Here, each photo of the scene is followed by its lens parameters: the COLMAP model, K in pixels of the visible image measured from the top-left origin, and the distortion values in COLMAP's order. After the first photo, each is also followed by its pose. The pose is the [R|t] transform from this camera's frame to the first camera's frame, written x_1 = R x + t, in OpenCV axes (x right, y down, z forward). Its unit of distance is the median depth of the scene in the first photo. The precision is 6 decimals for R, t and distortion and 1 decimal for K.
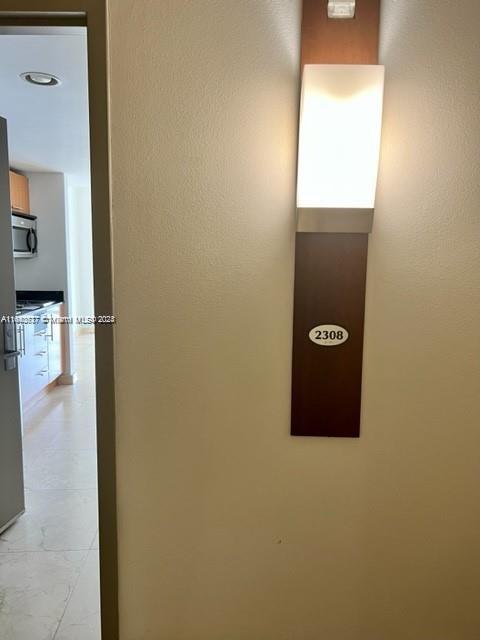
lens RADIAL K [[486.3, 0, 240.0], [0, 486.3, 320.0], [0, 0, 1]] dist [0.062000, -0.050941]
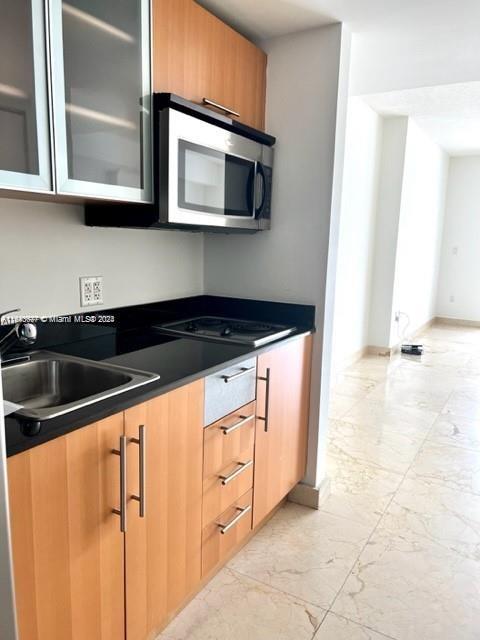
lens RADIAL K [[486.3, 0, 240.0], [0, 486.3, 320.0], [0, 0, 1]] dist [0.062000, -0.050941]
pose [[0.831619, 0.098325, -0.546573, -0.179518], [-0.089872, 0.995056, 0.042263, -0.060966], [0.548026, 0.013975, 0.836344, 0.610845]]
